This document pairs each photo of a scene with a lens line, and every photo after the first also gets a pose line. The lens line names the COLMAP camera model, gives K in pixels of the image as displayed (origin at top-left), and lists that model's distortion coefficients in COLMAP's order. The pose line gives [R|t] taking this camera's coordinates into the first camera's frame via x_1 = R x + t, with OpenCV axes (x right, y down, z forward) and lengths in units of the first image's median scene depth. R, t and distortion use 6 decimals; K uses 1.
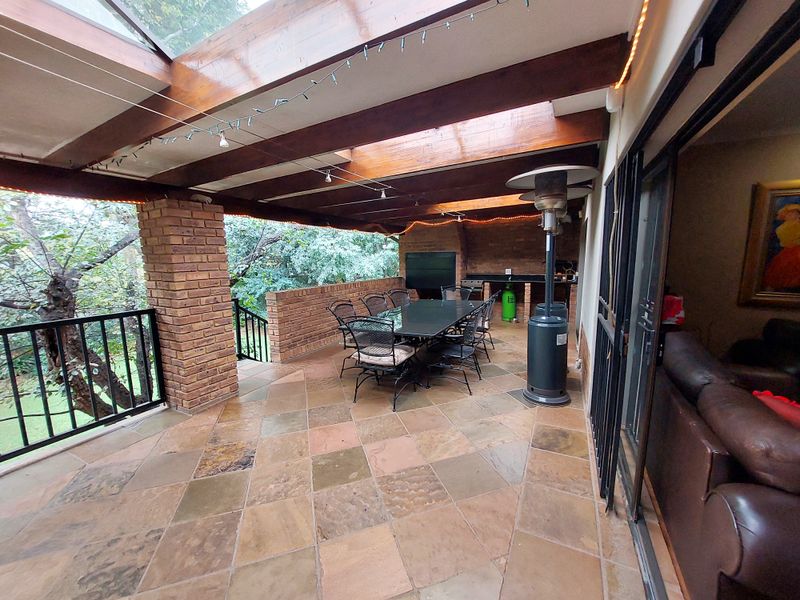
lens RADIAL K [[320.4, 0, 398.5], [0, 320.4, 300.5], [0, 0, 1]] dist [-0.019407, 0.001963]
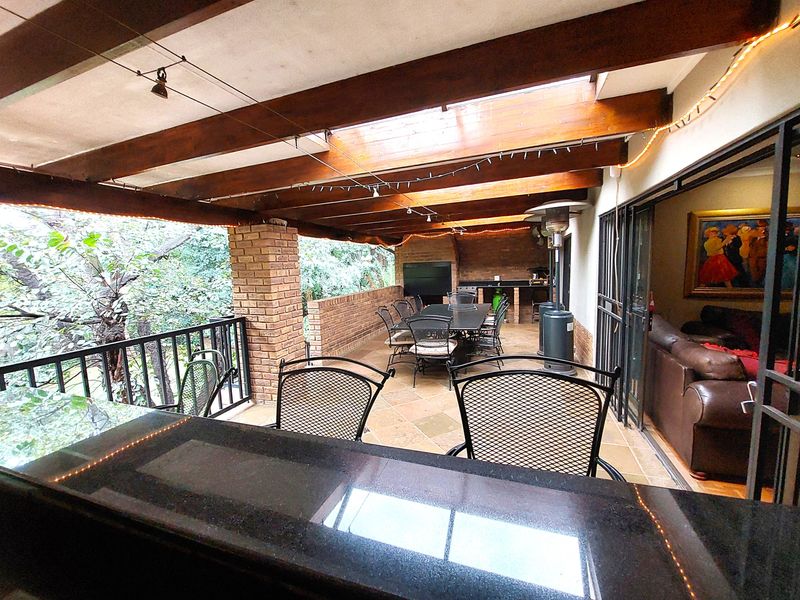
lens RADIAL K [[320.4, 0, 420.0], [0, 320.4, 297.2], [0, 0, 1]] dist [-0.019407, 0.001963]
pose [[0.989281, -0.033090, 0.142227, -0.276685], [0.038516, 0.998625, -0.035569, 0.018613], [-0.140855, 0.040666, 0.989195, -0.224959]]
